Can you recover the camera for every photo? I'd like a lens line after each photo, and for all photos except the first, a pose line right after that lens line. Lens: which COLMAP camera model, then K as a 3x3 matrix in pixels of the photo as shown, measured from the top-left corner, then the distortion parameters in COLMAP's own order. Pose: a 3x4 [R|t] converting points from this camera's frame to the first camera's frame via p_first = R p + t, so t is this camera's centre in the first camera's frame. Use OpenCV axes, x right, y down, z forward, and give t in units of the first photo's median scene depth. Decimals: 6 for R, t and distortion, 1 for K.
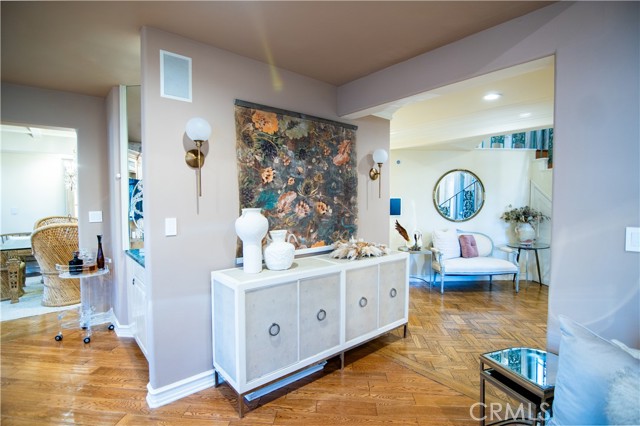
lens RADIAL K [[311.3, 0, 322.2], [0, 311.3, 211.2], [0, 0, 1]] dist [-0.004257, -0.000459]
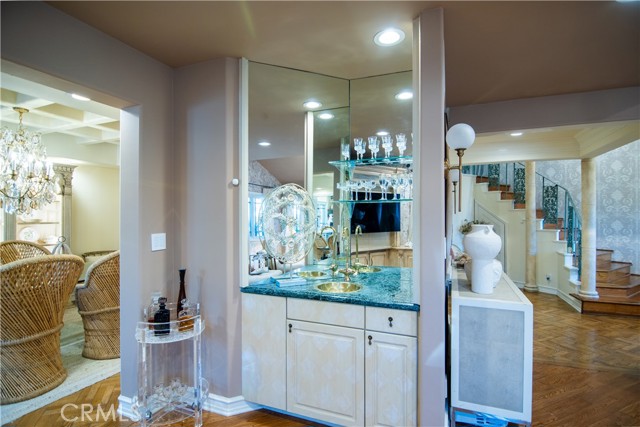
lens RADIAL K [[311.3, 0, 322.4], [0, 311.3, 214.2], [0, 0, 1]] dist [-0.004257, -0.000459]
pose [[0.886905, 0.000236, 0.461953, -0.759314], [0.019888, 0.999053, -0.038694, -0.008851], [-0.461524, 0.043505, 0.886060, 0.268110]]
